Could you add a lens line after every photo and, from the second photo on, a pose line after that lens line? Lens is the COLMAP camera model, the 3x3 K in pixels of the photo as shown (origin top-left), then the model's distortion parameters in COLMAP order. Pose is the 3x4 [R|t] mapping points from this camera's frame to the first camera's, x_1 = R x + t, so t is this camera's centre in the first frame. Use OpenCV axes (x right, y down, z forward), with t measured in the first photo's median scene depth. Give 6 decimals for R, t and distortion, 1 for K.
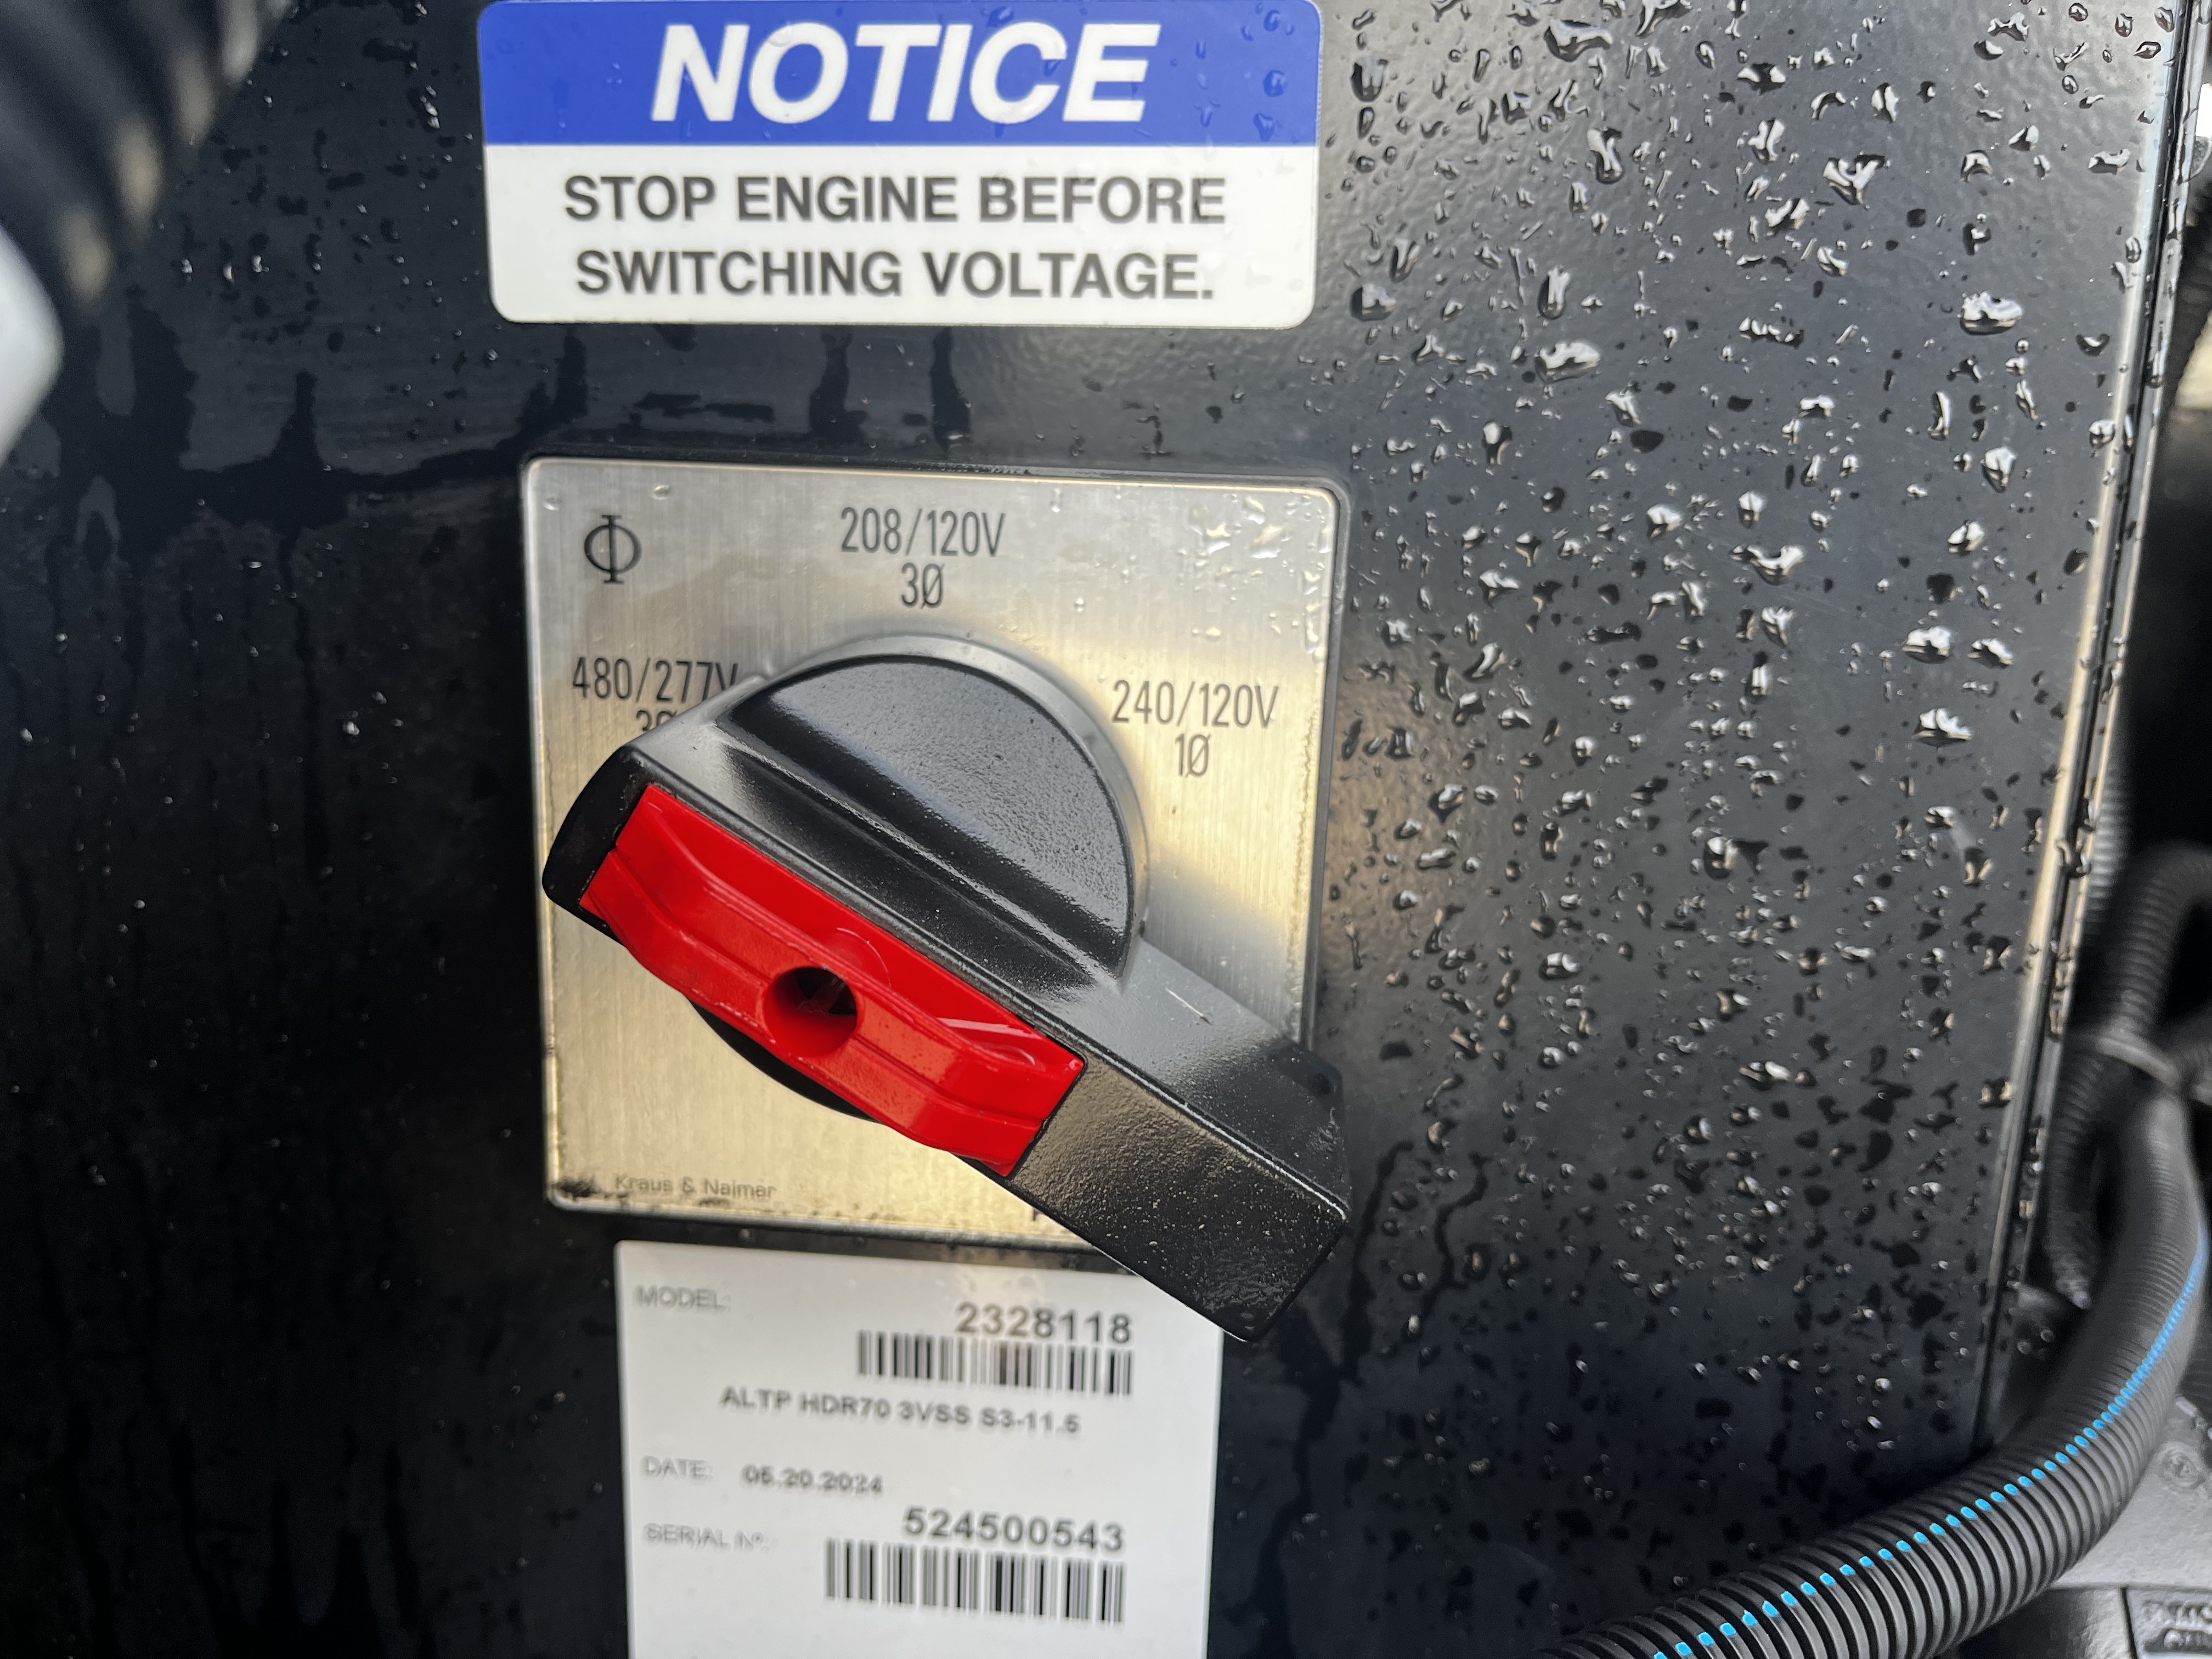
lens RADIAL K [[1677.9, 0, 1101.6], [0, 1677.9, 832.8], [0, 0, 1]] dist [0.074763, -0.105969]
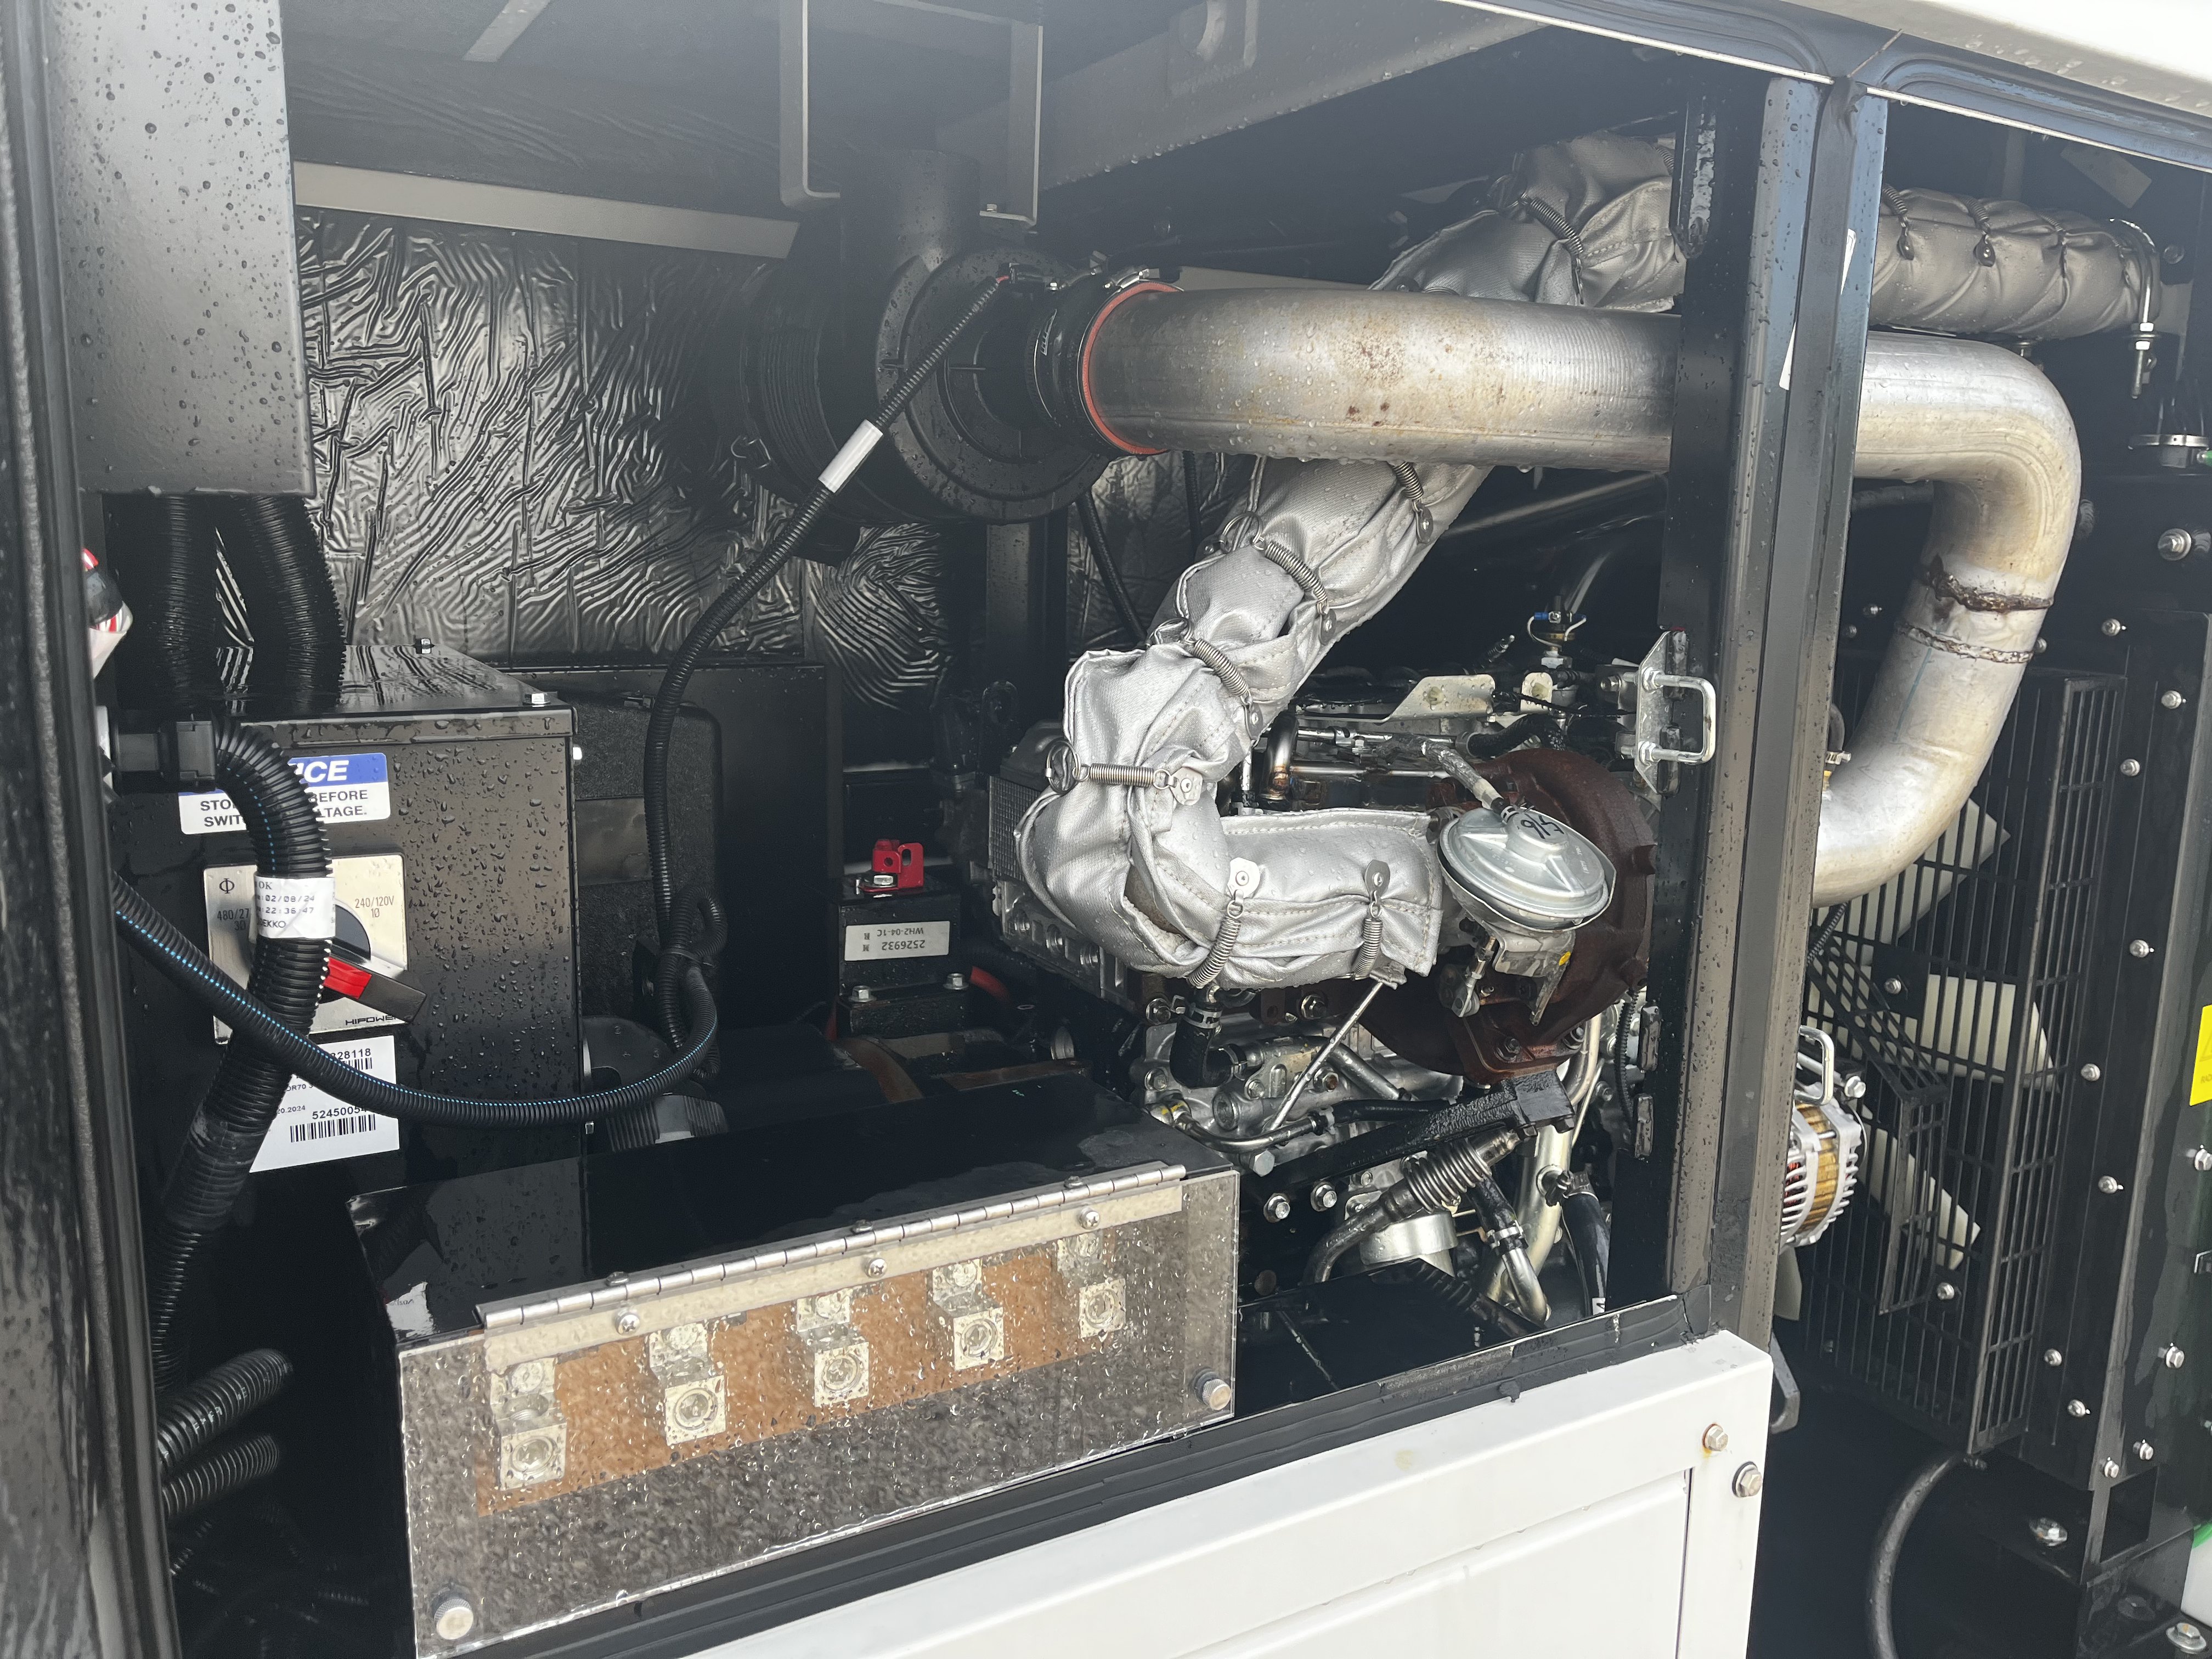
lens RADIAL K [[1677.9, 0, 1100.6], [0, 1677.9, 834.7], [0, 0, 1]] dist [0.074763, -0.105969]
pose [[0.816363, -0.118113, 0.565333, -0.917329], [0.123569, 0.991918, 0.028800, -0.148567], [-0.564165, 0.046347, 0.824360, -3.915529]]
